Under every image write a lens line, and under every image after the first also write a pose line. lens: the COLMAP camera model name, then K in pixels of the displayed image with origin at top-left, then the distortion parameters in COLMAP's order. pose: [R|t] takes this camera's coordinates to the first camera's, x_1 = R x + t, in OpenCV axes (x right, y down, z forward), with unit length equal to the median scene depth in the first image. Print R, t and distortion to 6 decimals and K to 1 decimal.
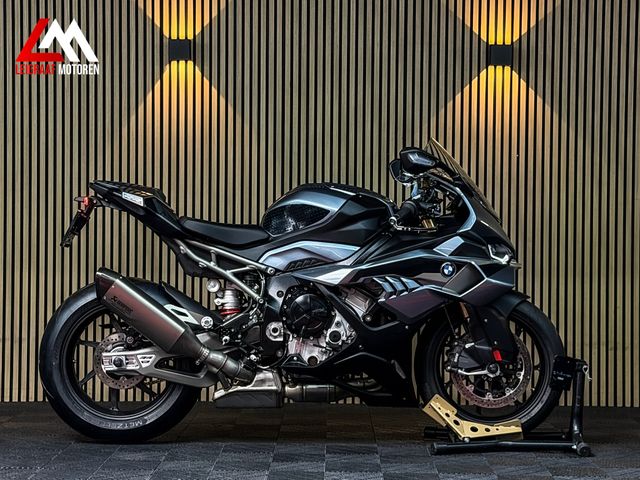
lens RADIAL K [[1418.2, 0, 321.0], [0, 1418.2, 240.9], [0, 0, 1]] dist [0.131350, 0.000000]
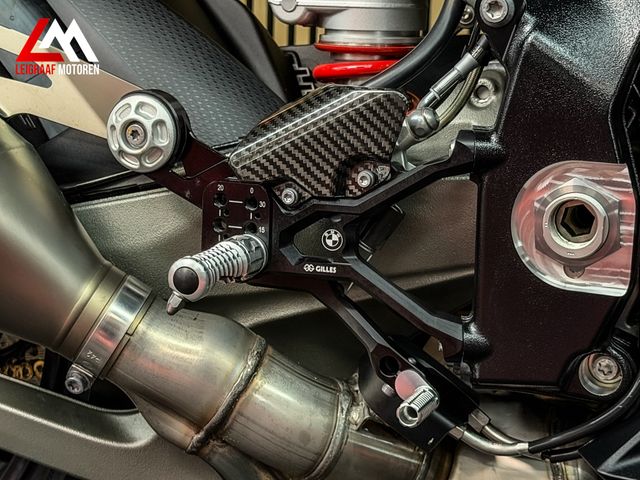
lens RADIAL K [[1418.6, 0, 326.1], [0, 1418.6, 245.7], [0, 0, 1]] dist [0.140382, 0.000000]
pose [[0.929558, 0.098884, -0.355168, -0.004630], [-0.020959, 0.975975, 0.216870, 0.034712], [0.368080, -0.194149, 0.909298, 0.848109]]
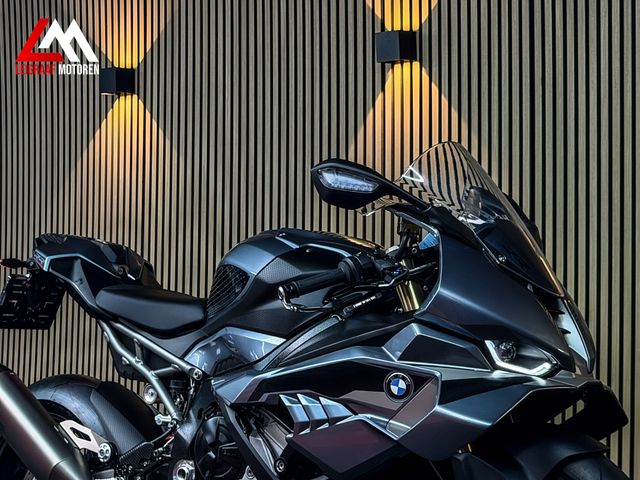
lens RADIAL K [[1418.6, 0, 318.7], [0, 1418.6, 241.8], [0, 0, 1]] dist [0.140382, 0.000000]
pose [[0.762914, -0.019299, -0.646212, 0.400727], [-0.012127, 0.998951, -0.044151, -0.009542], [0.646386, 0.041520, 0.761880, 0.561091]]
